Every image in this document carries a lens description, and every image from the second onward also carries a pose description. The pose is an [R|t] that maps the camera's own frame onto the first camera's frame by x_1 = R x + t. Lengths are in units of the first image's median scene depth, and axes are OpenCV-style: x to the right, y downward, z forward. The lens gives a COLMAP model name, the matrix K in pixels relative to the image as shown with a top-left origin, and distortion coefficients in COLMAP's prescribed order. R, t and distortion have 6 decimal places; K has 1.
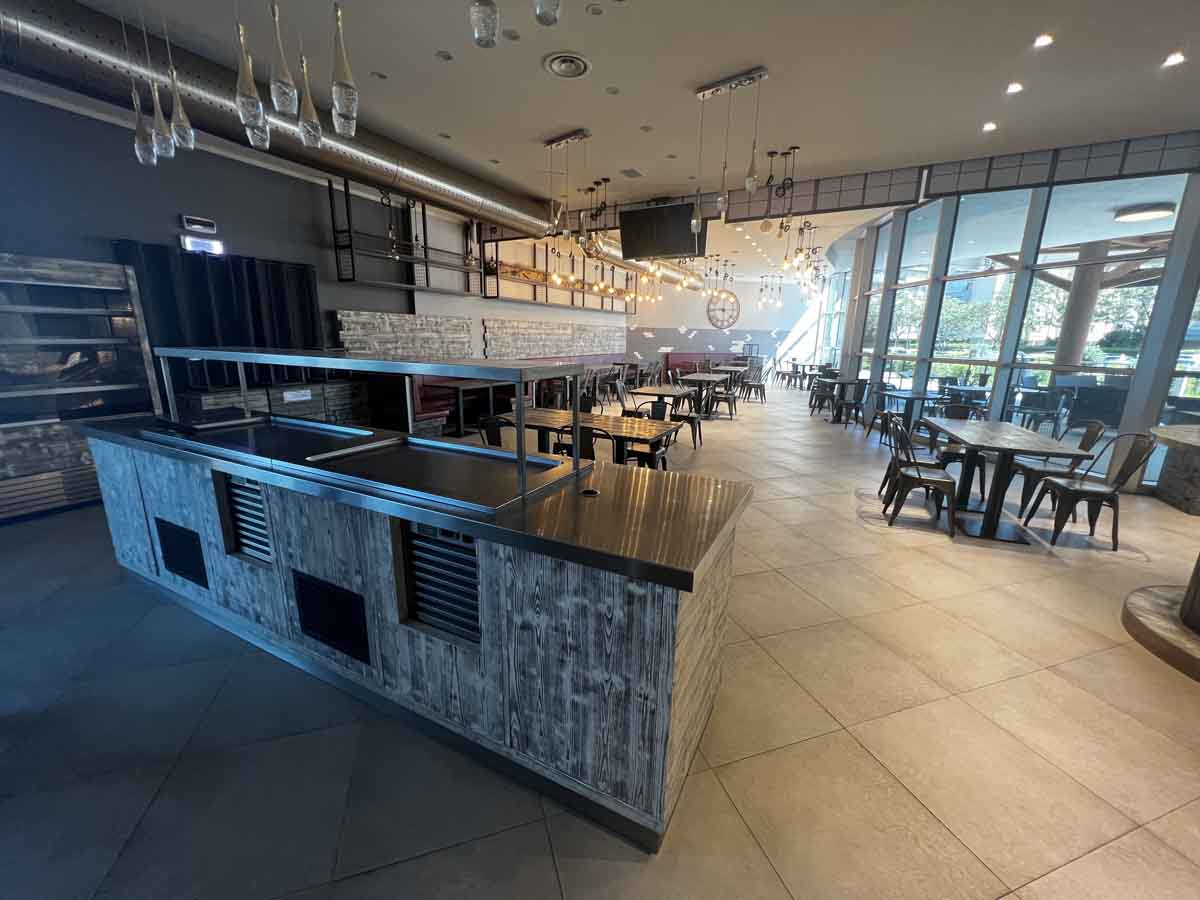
lens RADIAL K [[480.7, 0, 600.0], [0, 480.7, 450.0], [0, 0, 1]] dist [-0.011276, -0.000183]
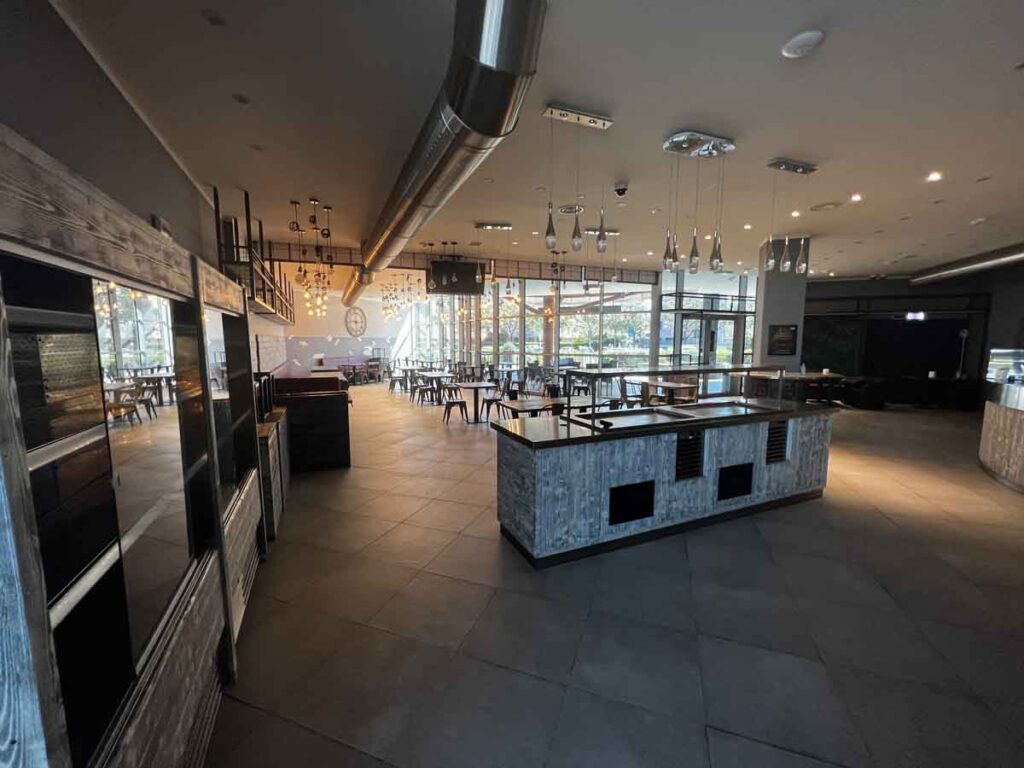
lens RADIAL K [[410.2, 0, 512.0], [0, 410.2, 384.0], [0, 0, 1]] dist [-0.011276, -0.000183]
pose [[0.634078, -0.098200, 0.767009, -0.326072], [0.188840, 0.981536, -0.030446, -0.030295], [-0.749857, 0.164147, 0.640914, 0.057104]]
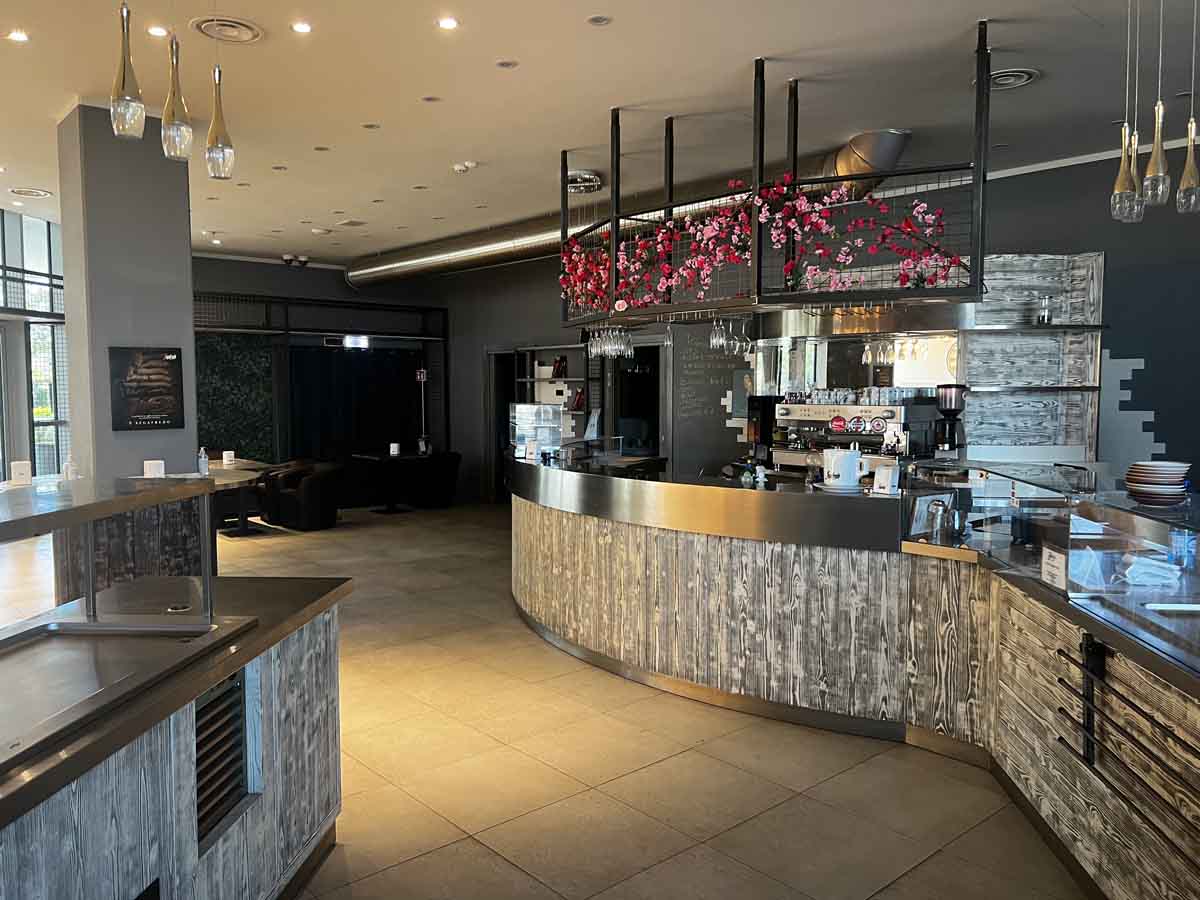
lens RADIAL K [[898.0, 0, 600.0], [0, 898.0, 450.0], [0, 0, 1]] dist [0.007103, 0.001037]
pose [[-0.387846, -0.081538, 0.918110, -0.197992], [0.205191, 0.963446, 0.172245, -0.035993], [-0.898594, 0.255193, -0.356938, 0.085135]]
